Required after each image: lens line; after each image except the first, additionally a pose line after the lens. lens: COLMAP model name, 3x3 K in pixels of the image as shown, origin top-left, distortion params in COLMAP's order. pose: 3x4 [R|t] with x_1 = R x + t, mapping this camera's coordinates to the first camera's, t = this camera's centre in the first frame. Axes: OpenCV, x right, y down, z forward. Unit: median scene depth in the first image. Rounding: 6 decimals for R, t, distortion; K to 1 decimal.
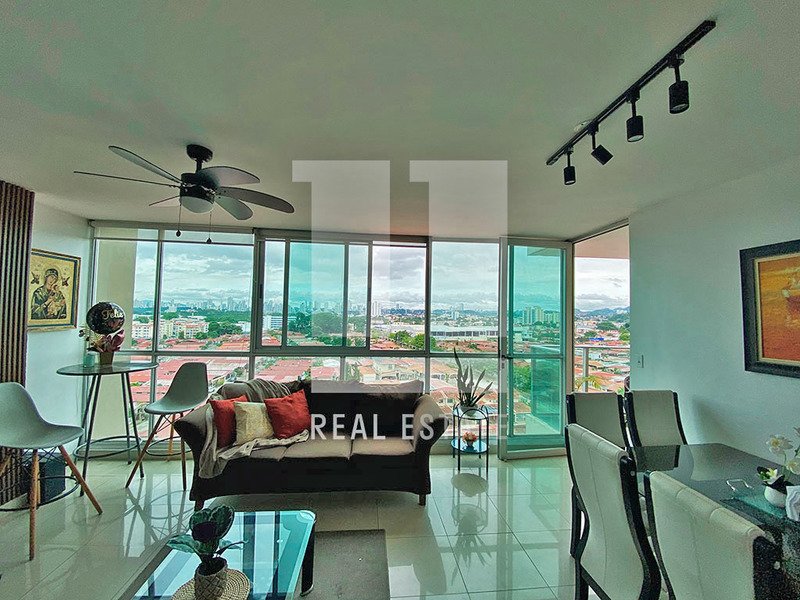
lens RADIAL K [[325.2, 0, 397.4], [0, 325.2, 303.6], [0, 0, 1]] dist [0.009457, -0.015016]
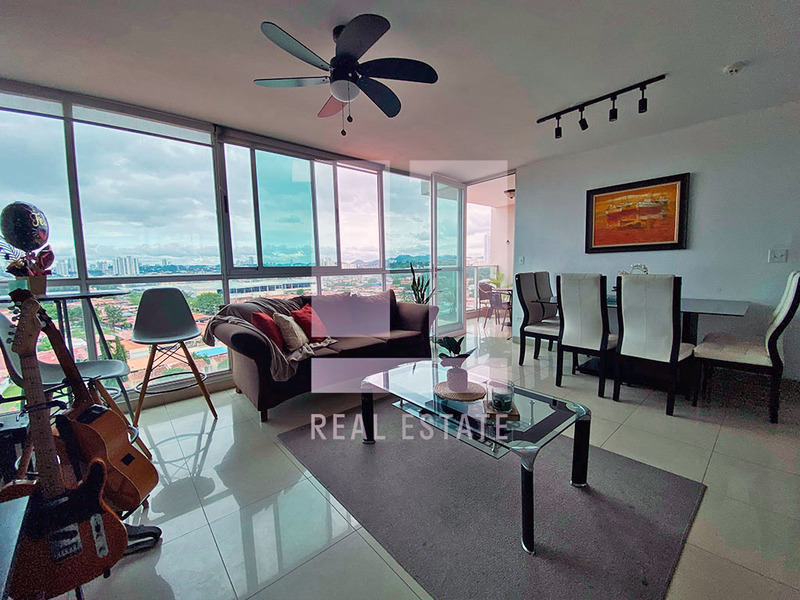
lens RADIAL K [[325.2, 0, 397.0], [0, 325.2, 307.6], [0, 0, 1]] dist [0.009457, -0.015016]
pose [[0.813476, -0.108901, 0.571313, -0.594658], [0.019515, 0.986871, 0.160325, 0.107312], [-0.581272, -0.119271, 0.804921, 0.003255]]
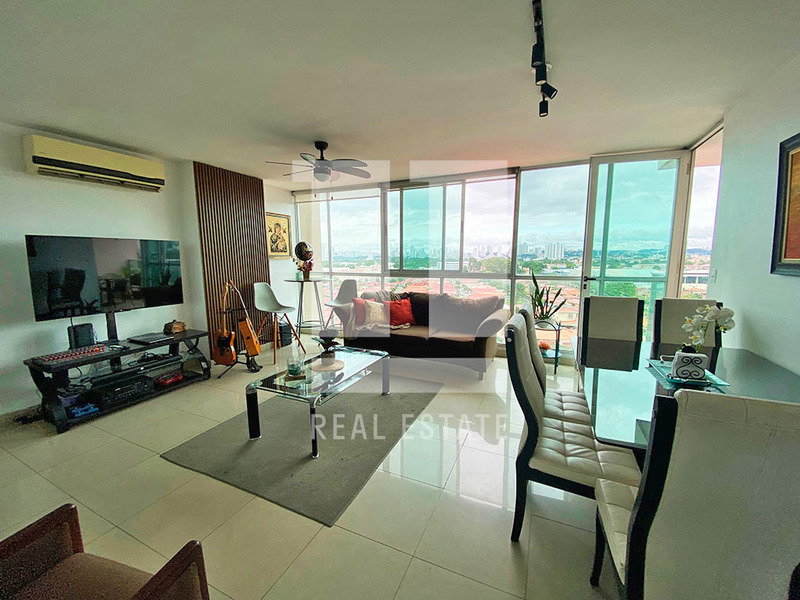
lens RADIAL K [[325.2, 0, 398.0], [0, 325.2, 308.5], [0, 0, 1]] dist [0.009457, -0.015016]
pose [[0.865302, 0.052059, -0.498540, 0.346626], [0.039165, 0.984530, 0.170785, 0.060384], [0.499718, -0.167306, 0.849877, -0.222050]]
